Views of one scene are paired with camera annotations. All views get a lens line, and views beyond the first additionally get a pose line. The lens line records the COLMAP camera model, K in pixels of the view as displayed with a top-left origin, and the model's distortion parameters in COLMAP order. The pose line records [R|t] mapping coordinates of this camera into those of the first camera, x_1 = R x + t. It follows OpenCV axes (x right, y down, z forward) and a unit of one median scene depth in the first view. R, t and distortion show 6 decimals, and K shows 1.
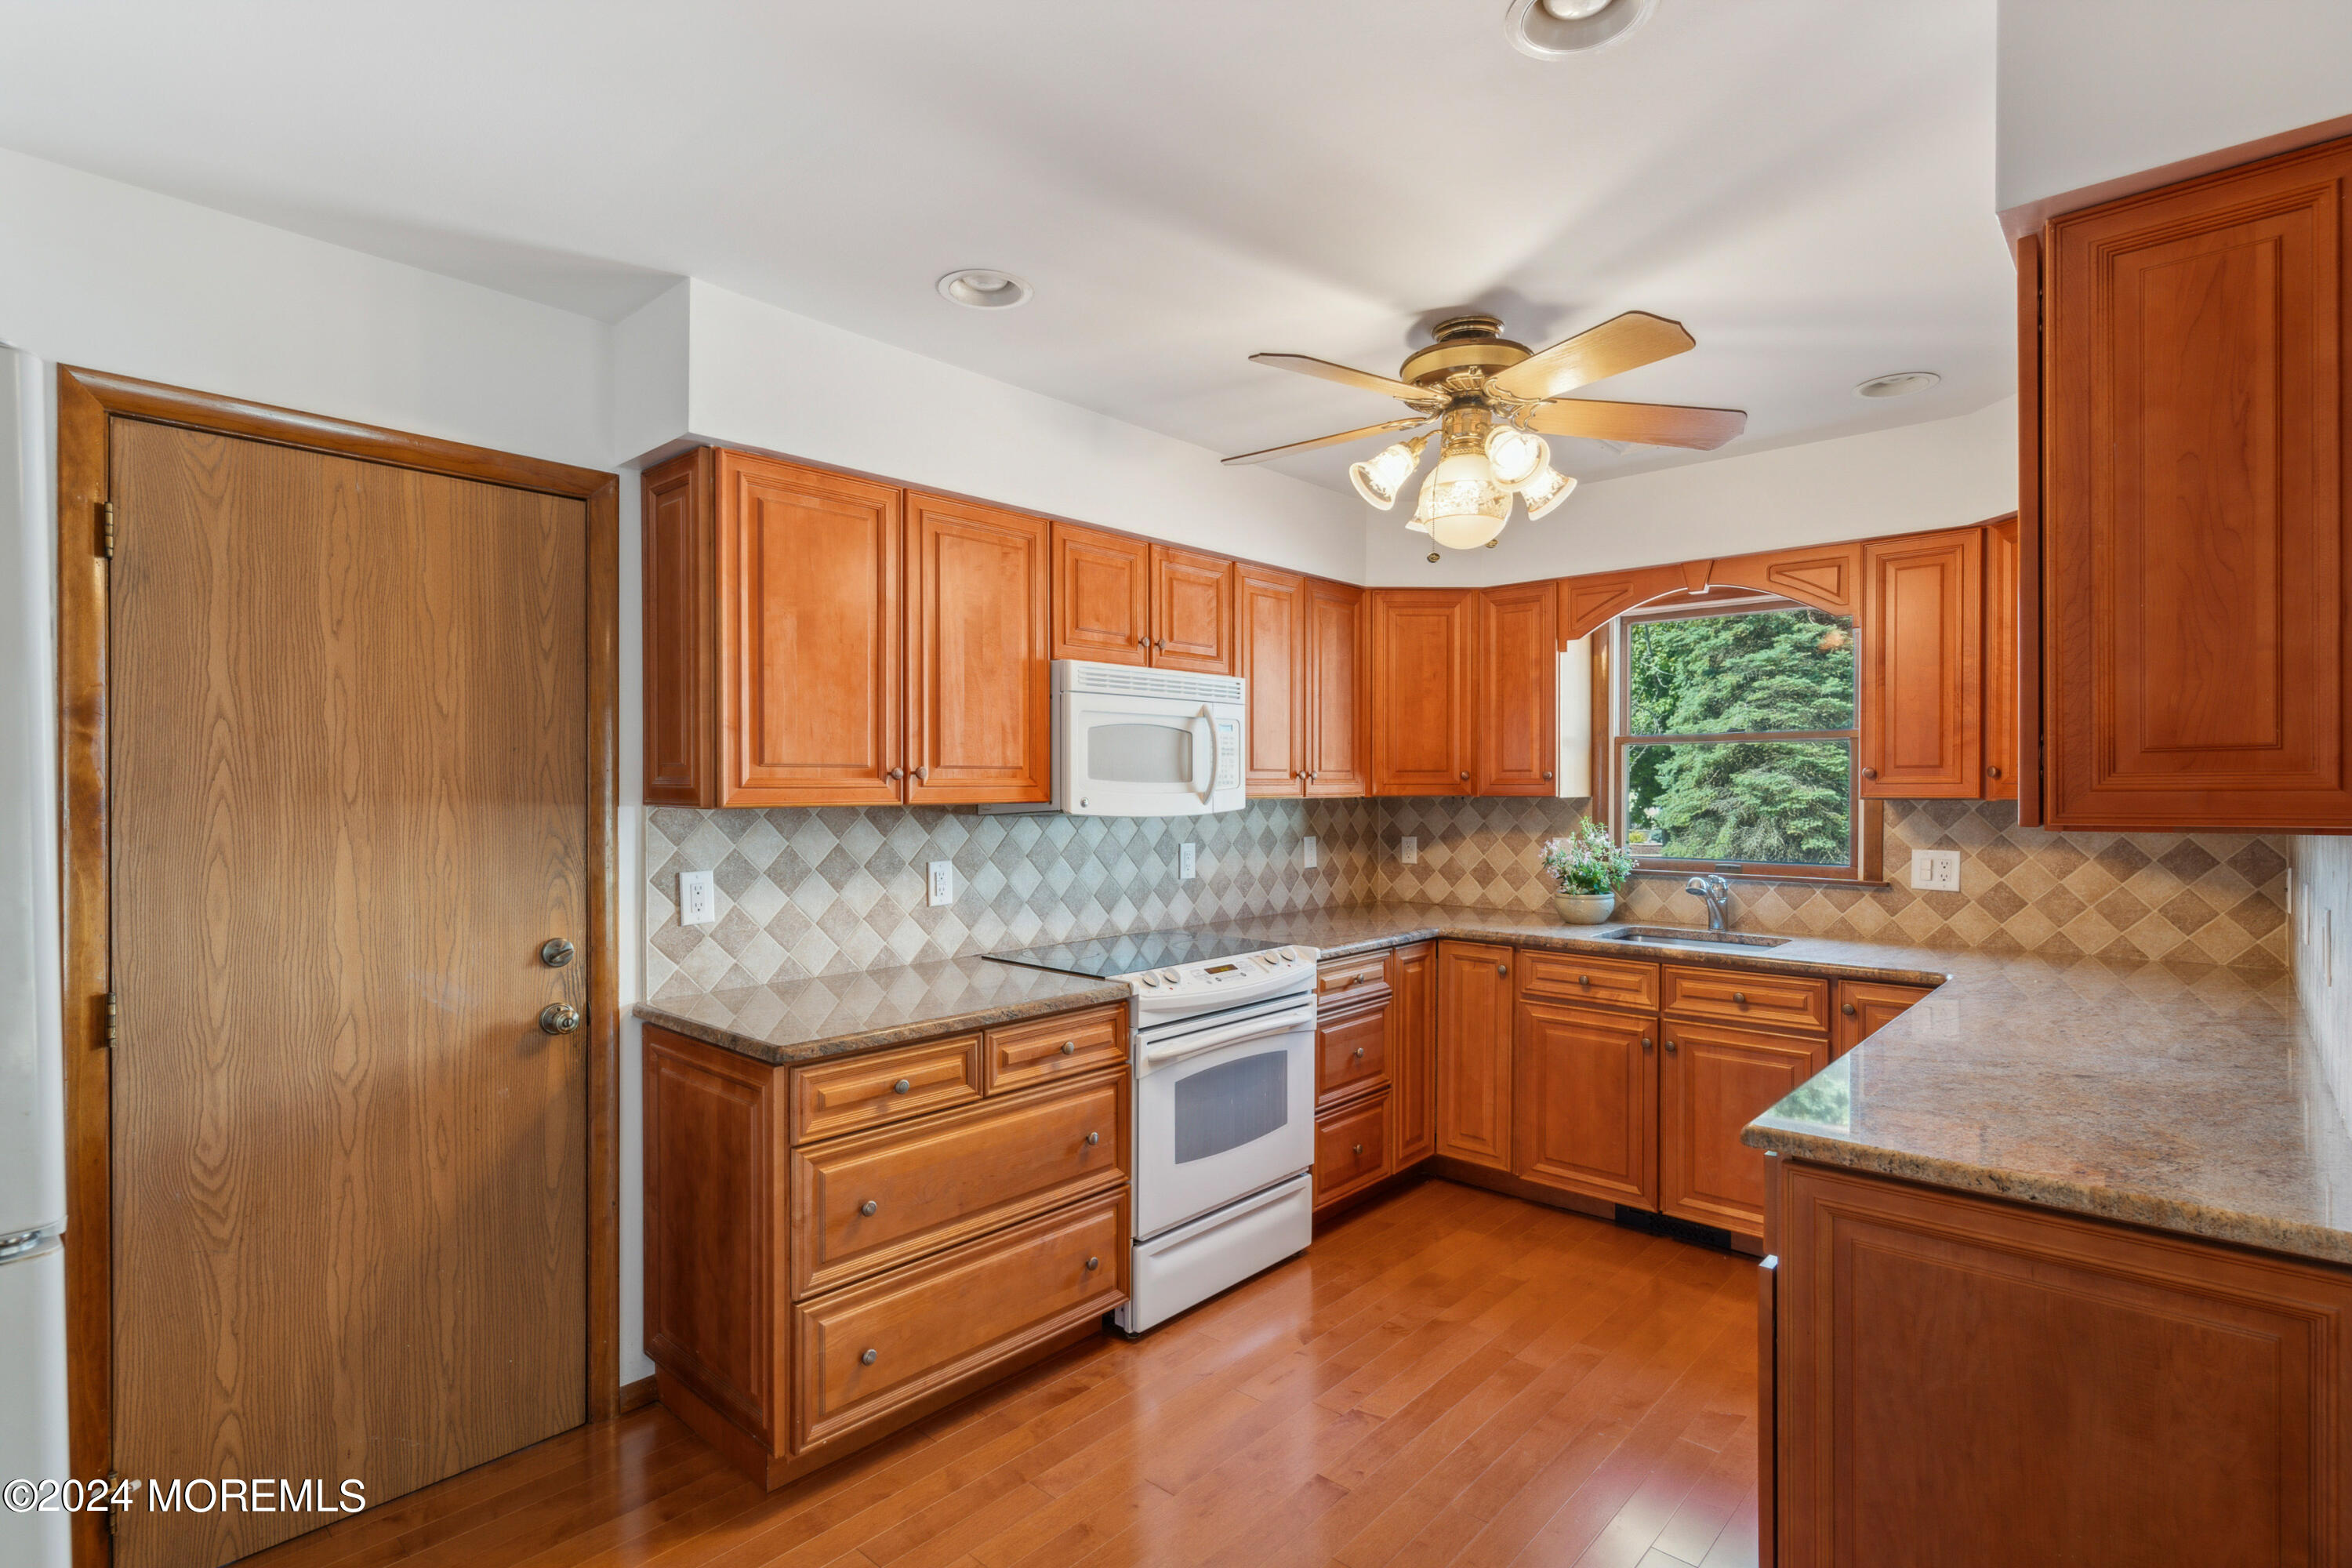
lens RADIAL K [[1142.0, 0, 1189.7], [0, 1142.0, 790.3], [0, 0, 1]] dist [0.008831, -0.000337]
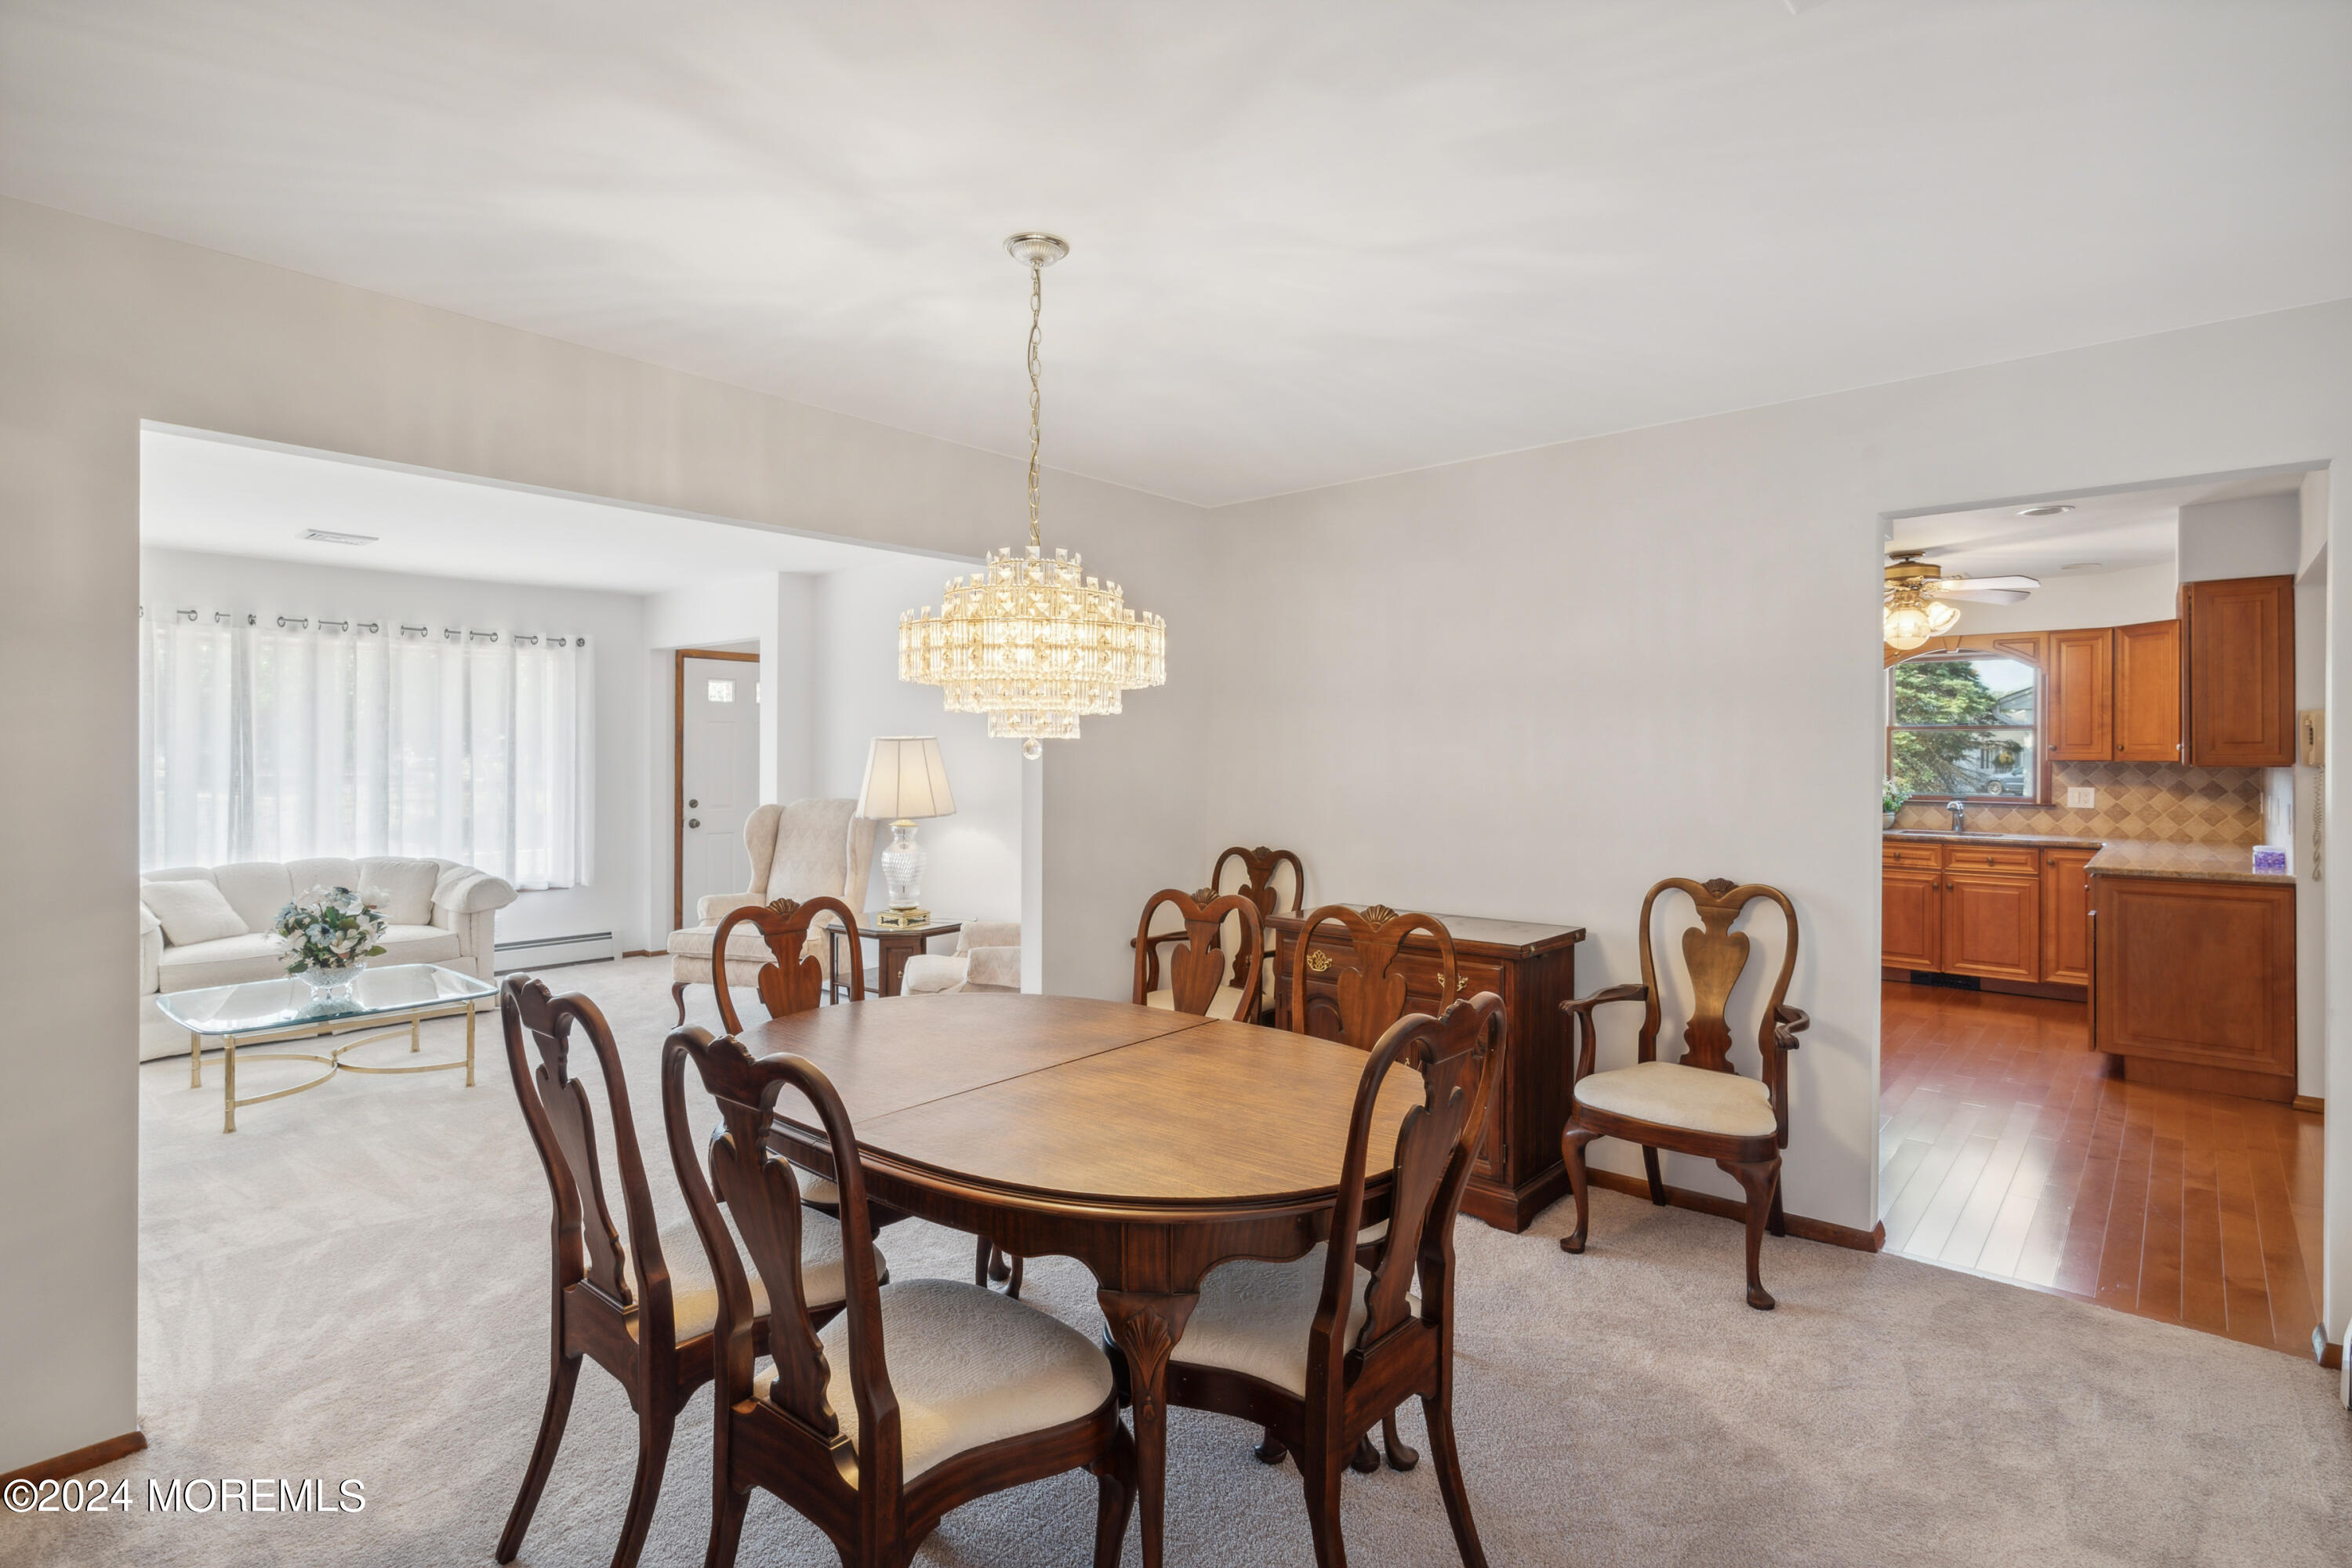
lens RADIAL K [[1142.0, 0, 1164.5], [0, 1142.0, 750.7], [0, 0, 1]] dist [0.008831, -0.000337]
pose [[0.999975, 0.001092, 0.006999, -0.892357], [-0.001029, 0.999959, -0.009013, 0.008703], [-0.007008, 0.009006, 0.999935, -0.912984]]
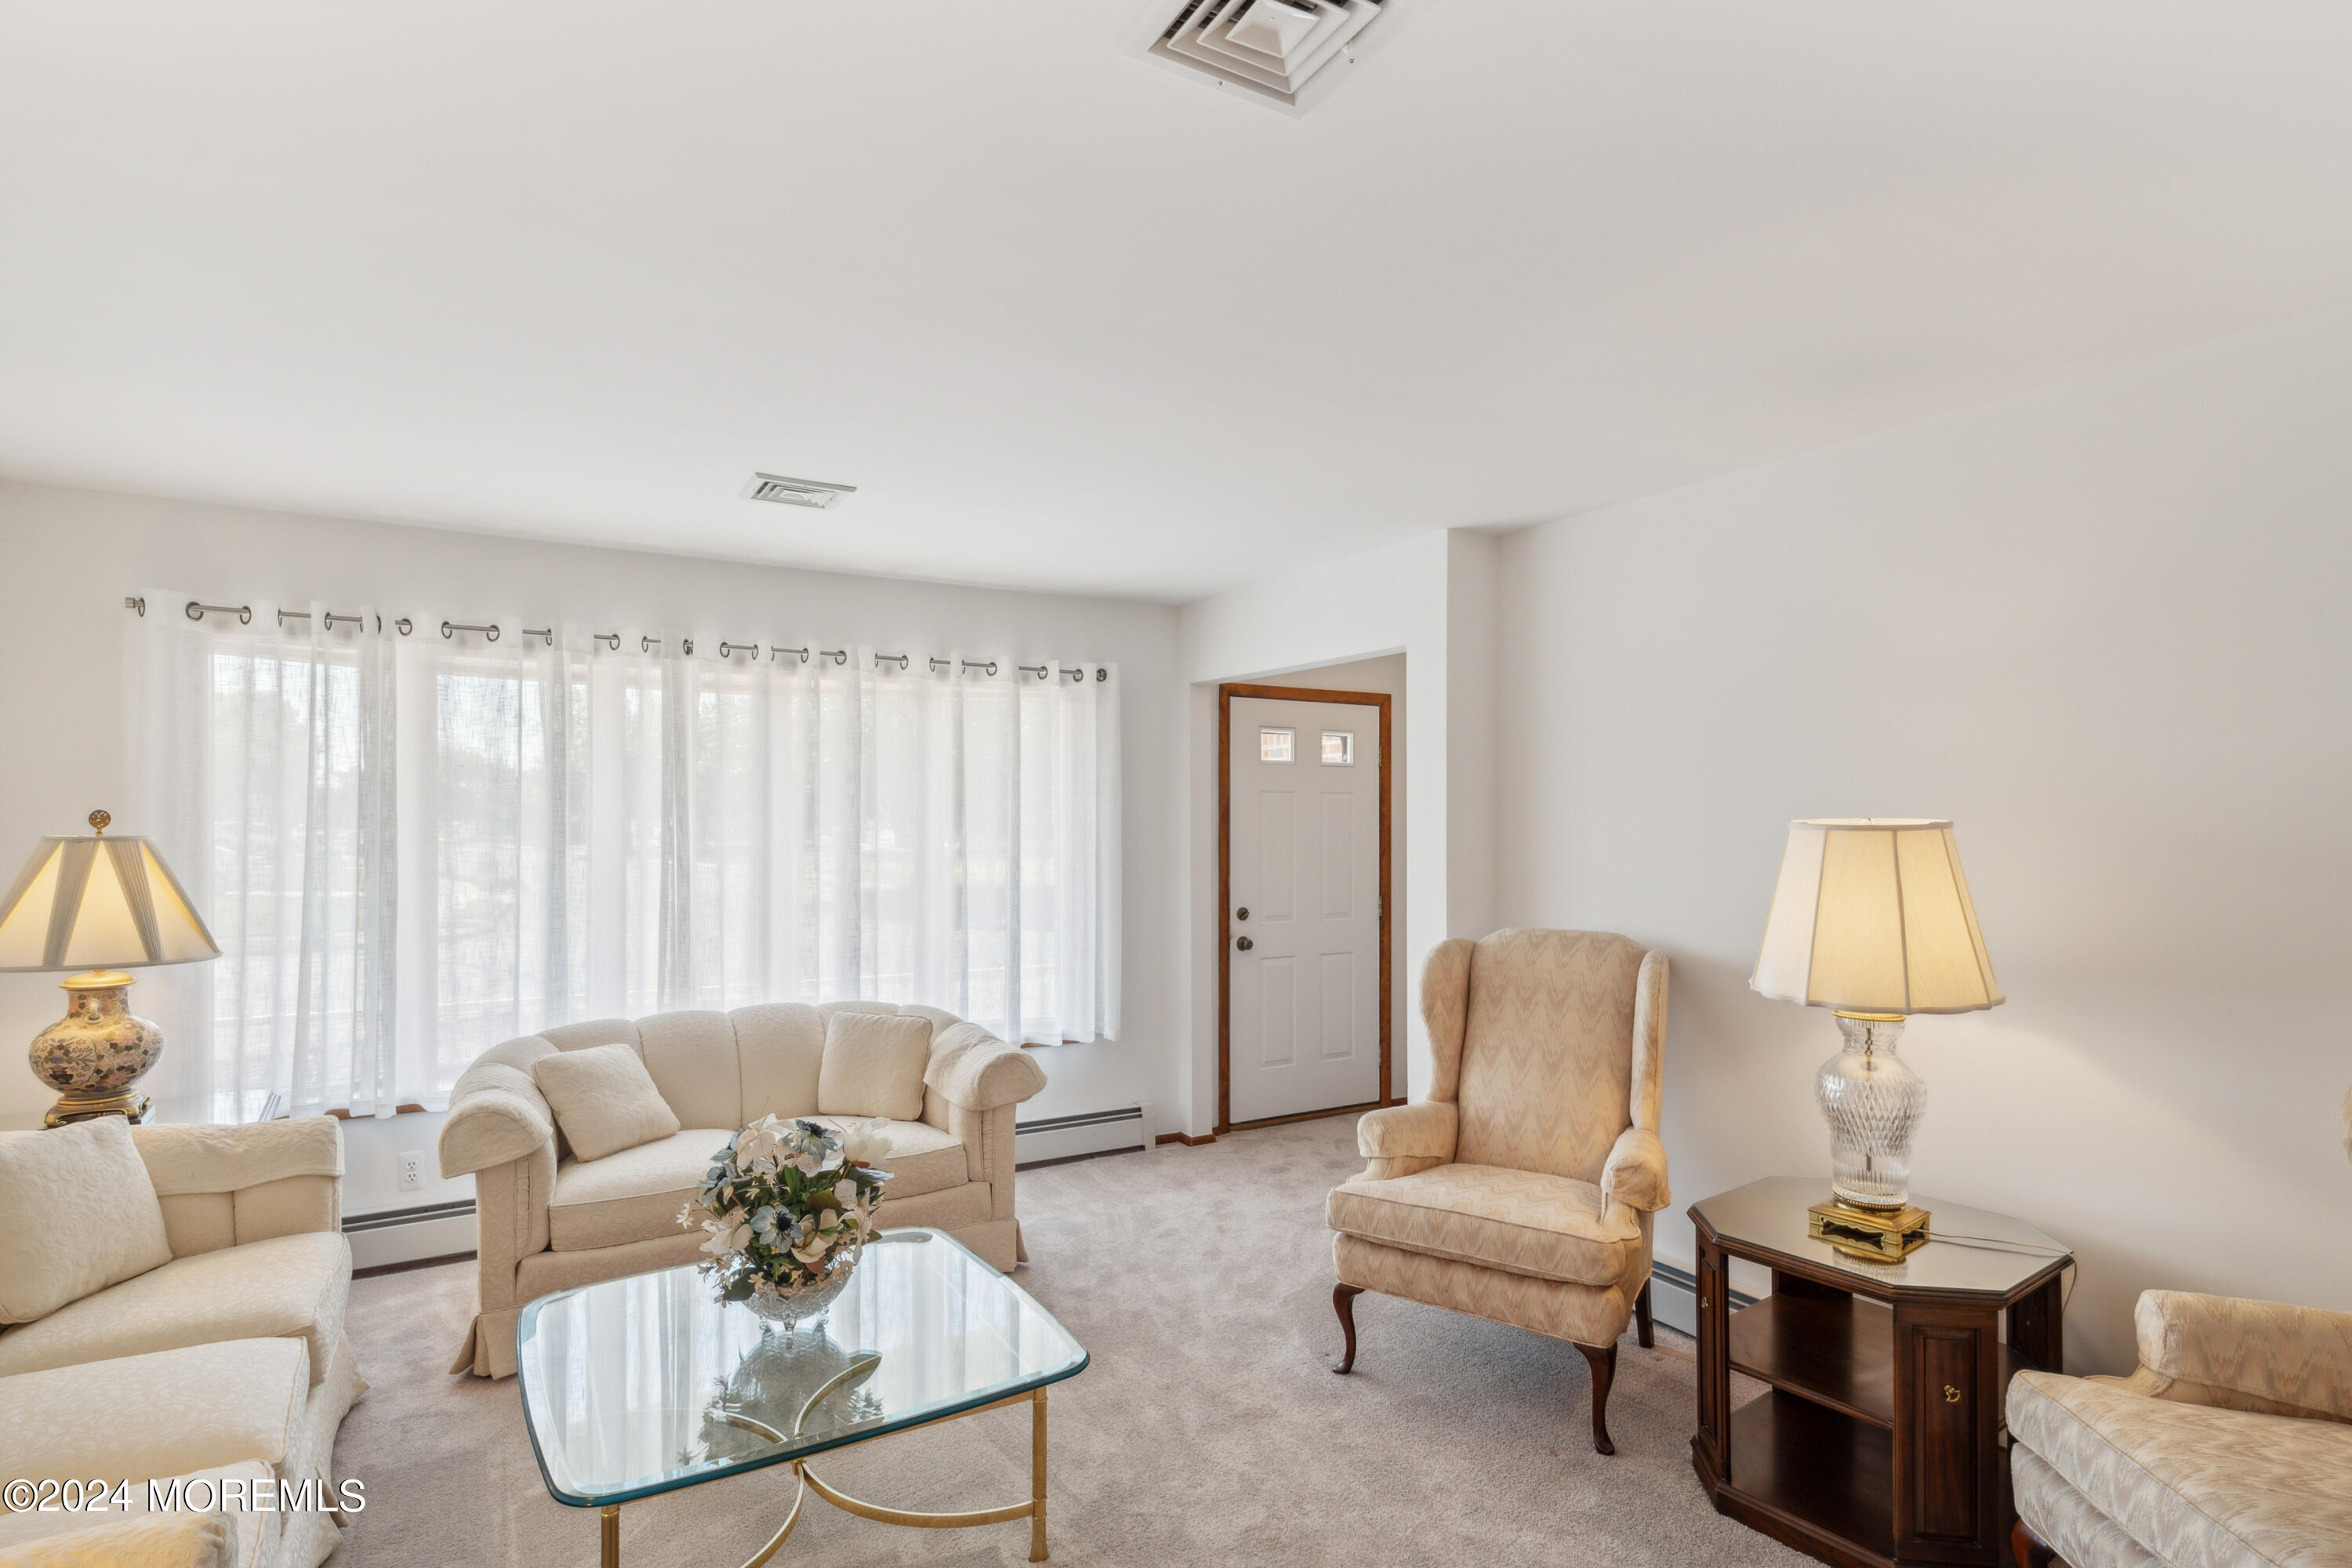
lens RADIAL K [[1185.4, 0, 1166.9], [0, 1185.4, 813.8], [0, 0, 1]] dist [0.006598, 0.001113]
pose [[0.953183, -0.003769, -0.302370, -1.422518], [-0.000253, 0.999912, -0.013262, -0.017654], [0.302393, 0.012718, 0.953098, -0.183437]]
